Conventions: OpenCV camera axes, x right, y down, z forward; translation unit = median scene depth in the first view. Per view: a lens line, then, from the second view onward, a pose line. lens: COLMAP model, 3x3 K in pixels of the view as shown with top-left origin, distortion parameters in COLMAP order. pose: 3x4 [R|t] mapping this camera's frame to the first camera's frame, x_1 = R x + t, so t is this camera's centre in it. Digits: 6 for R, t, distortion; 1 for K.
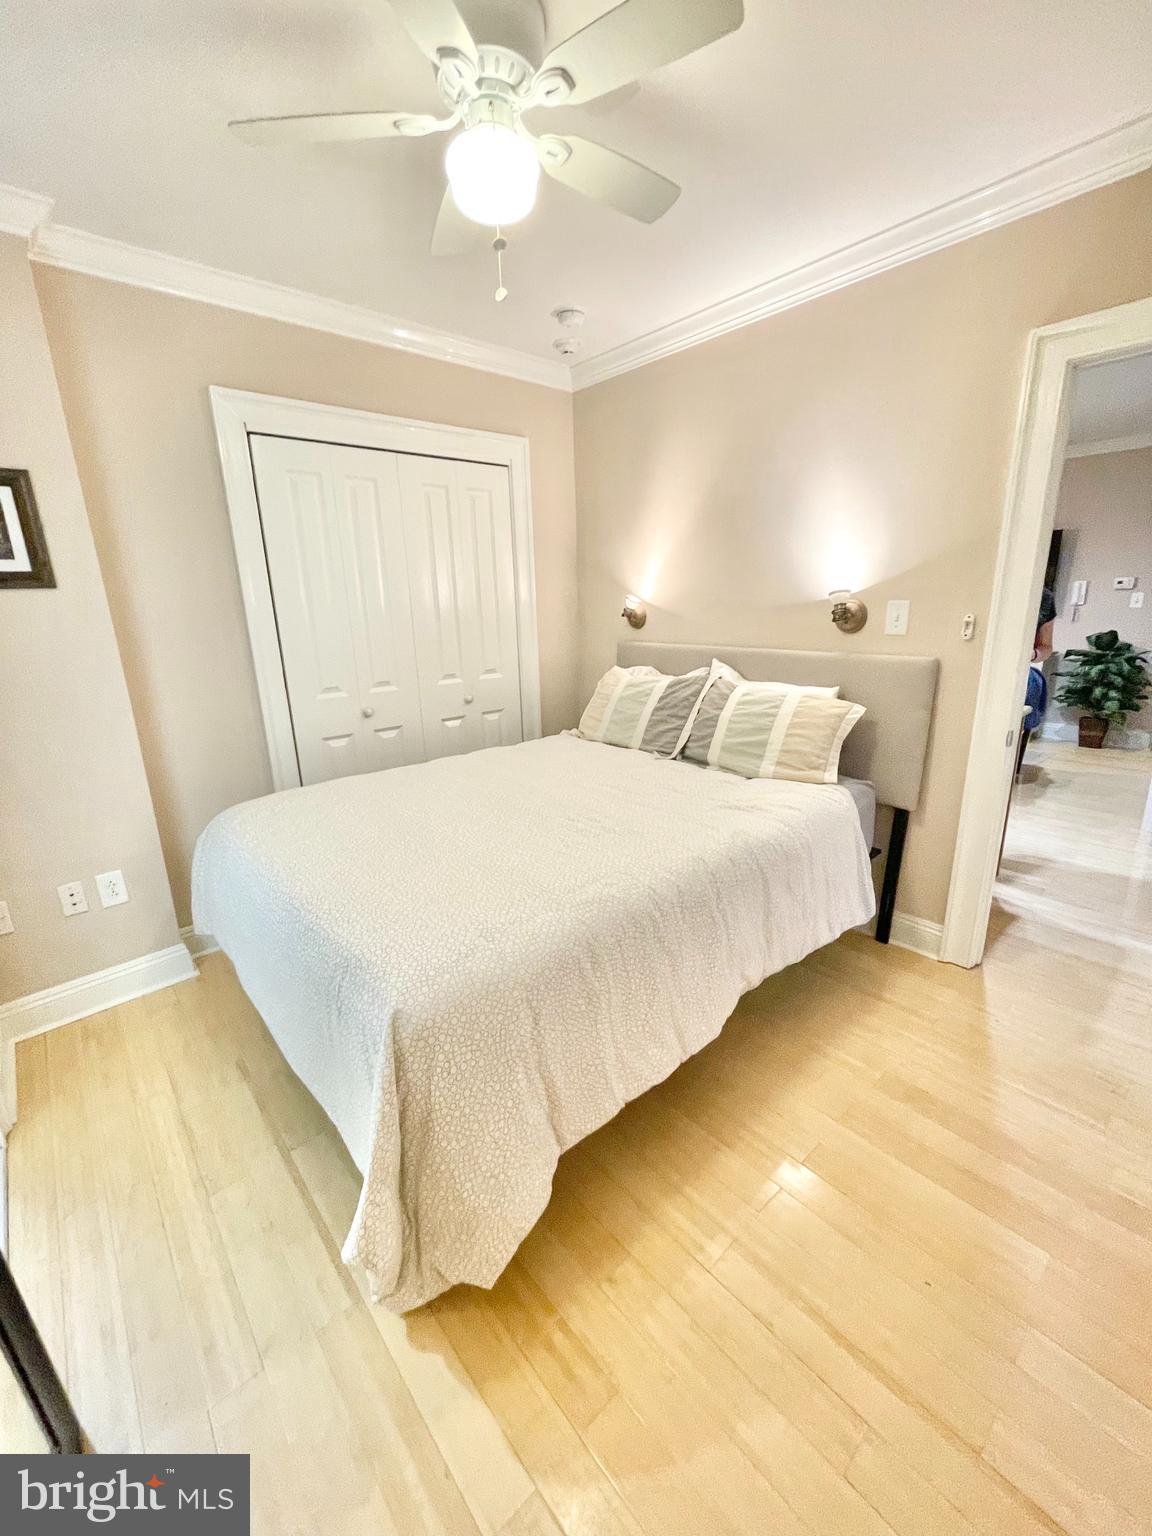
lens RADIAL K [[622.5, 0, 576.2], [0, 622.5, 765.7], [0, 0, 1]] dist [-0.003061, 0.000522]
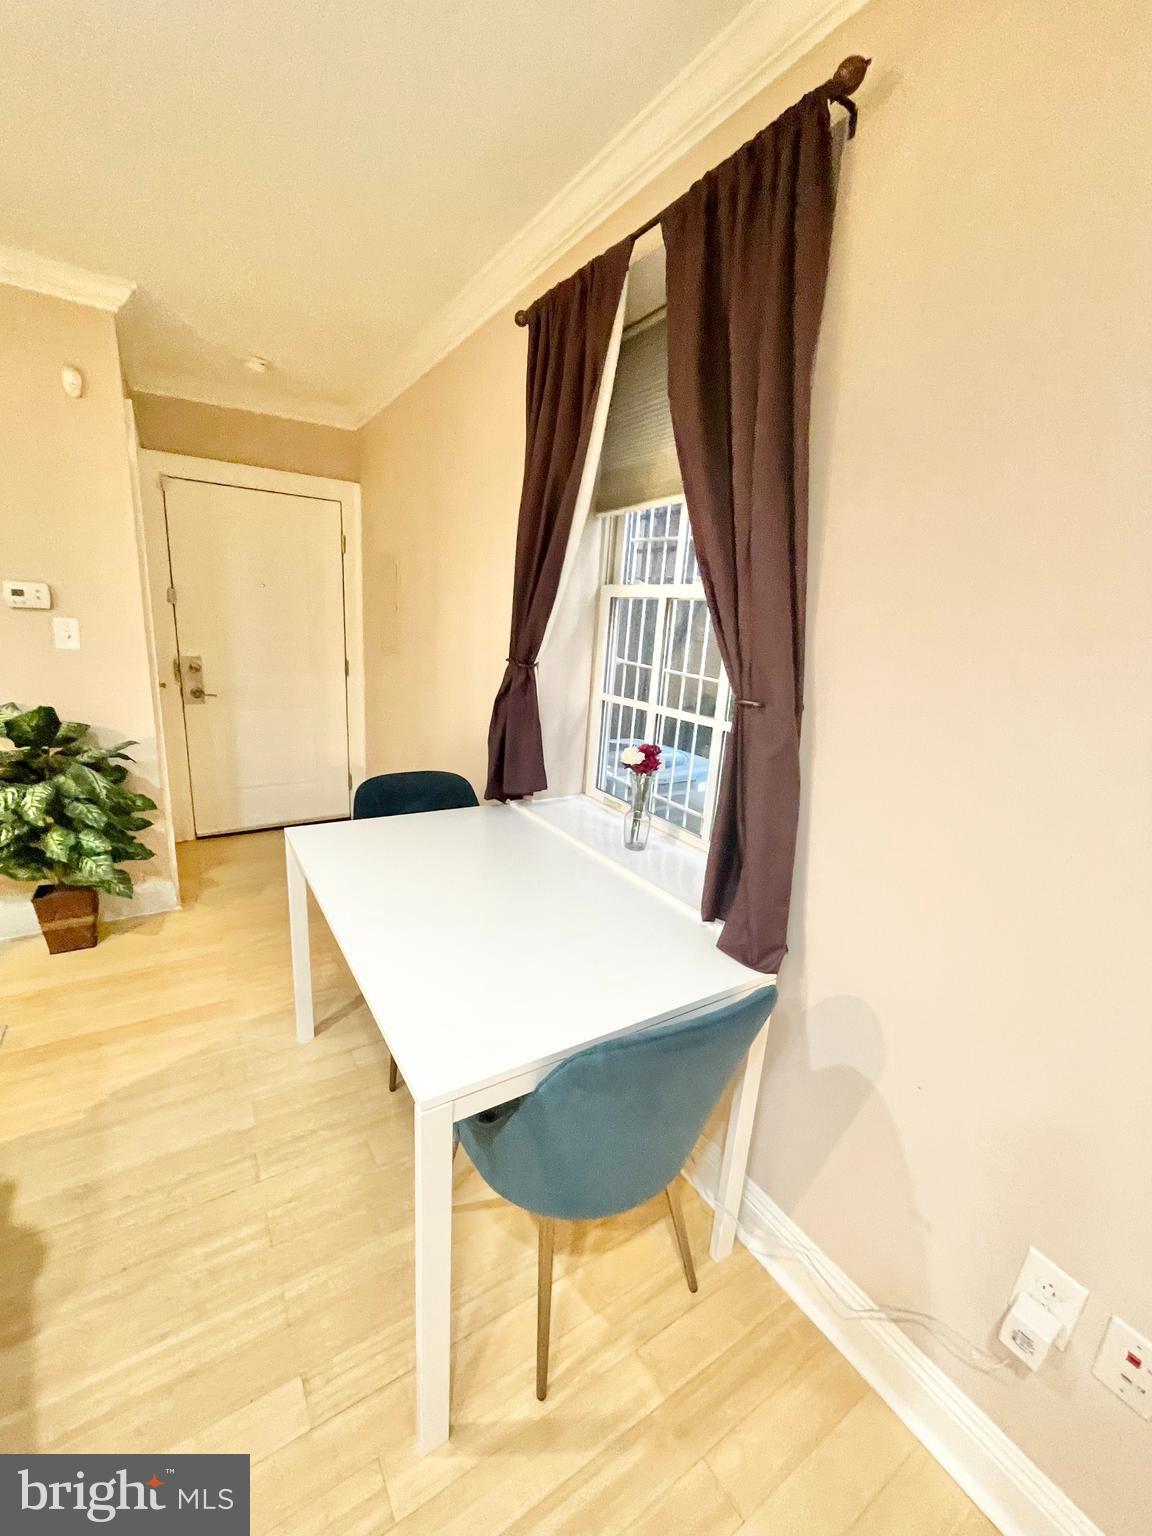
lens RADIAL K [[622.5, 0, 573.6], [0, 622.5, 771.3], [0, 0, 1]] dist [-0.003061, 0.000522]
pose [[0.138908, -0.197964, 0.970317, 0.479422], [0.200079, 0.965220, 0.168281, -0.169381], [-0.969883, 0.170764, 0.173685, 0.566117]]
